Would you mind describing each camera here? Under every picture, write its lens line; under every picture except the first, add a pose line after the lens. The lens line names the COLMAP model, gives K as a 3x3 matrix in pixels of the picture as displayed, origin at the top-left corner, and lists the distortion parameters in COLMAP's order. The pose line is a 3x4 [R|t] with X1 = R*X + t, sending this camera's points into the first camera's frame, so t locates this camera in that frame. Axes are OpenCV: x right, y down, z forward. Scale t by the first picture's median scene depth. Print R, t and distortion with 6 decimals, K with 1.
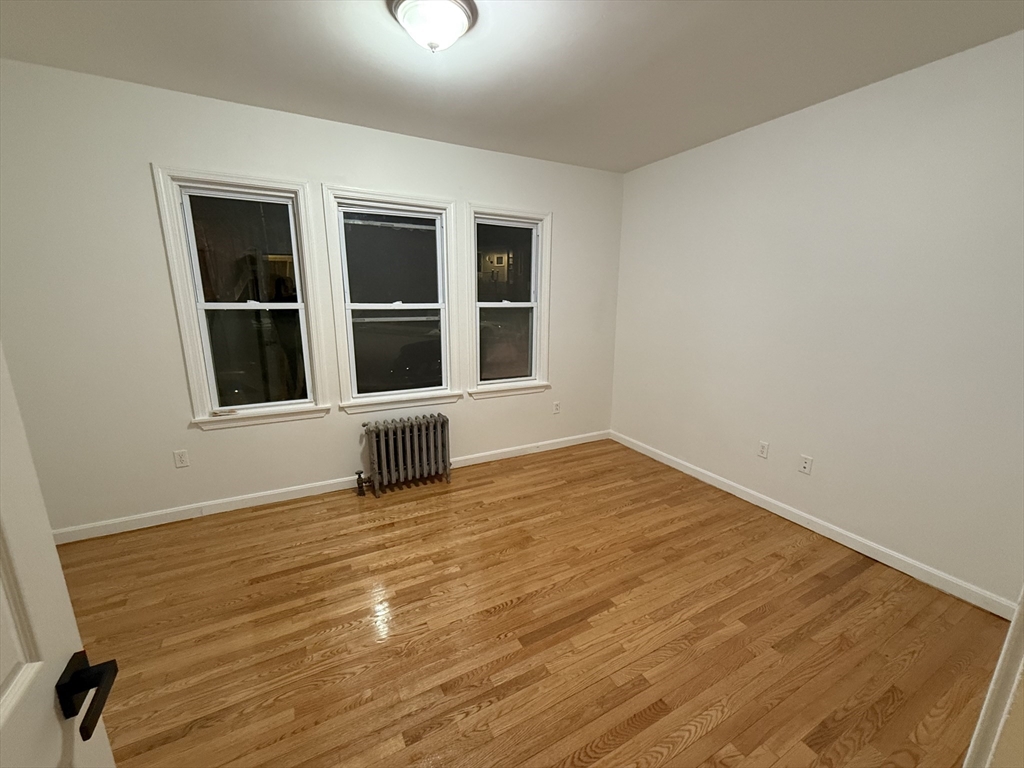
lens RADIAL K [[411.1, 0, 512.0], [0, 411.1, 384.0], [0, 0, 1]] dist [-0.000772, 0.000186]
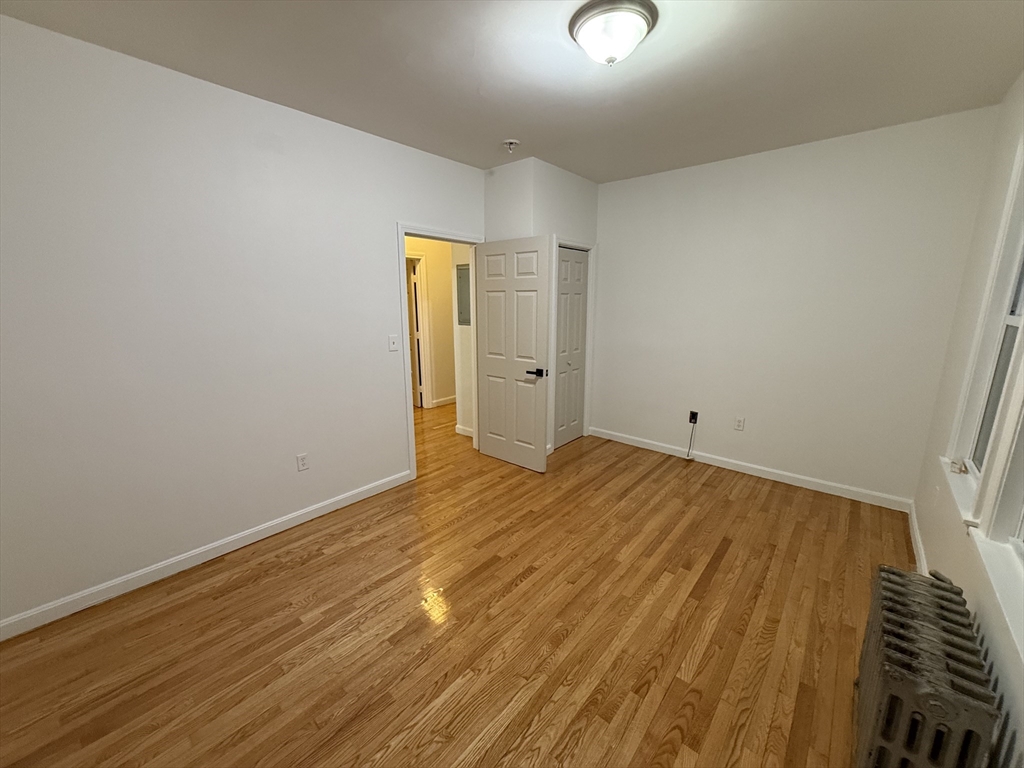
lens RADIAL K [[411.1, 0, 512.0], [0, 411.1, 384.0], [0, 0, 1]] dist [-0.000772, 0.000186]
pose [[-0.931035, 0.066201, -0.358876, 0.369109], [-0.084085, 0.918031, 0.387490, -0.359793], [0.355112, 0.390942, -0.849152, 1.674389]]
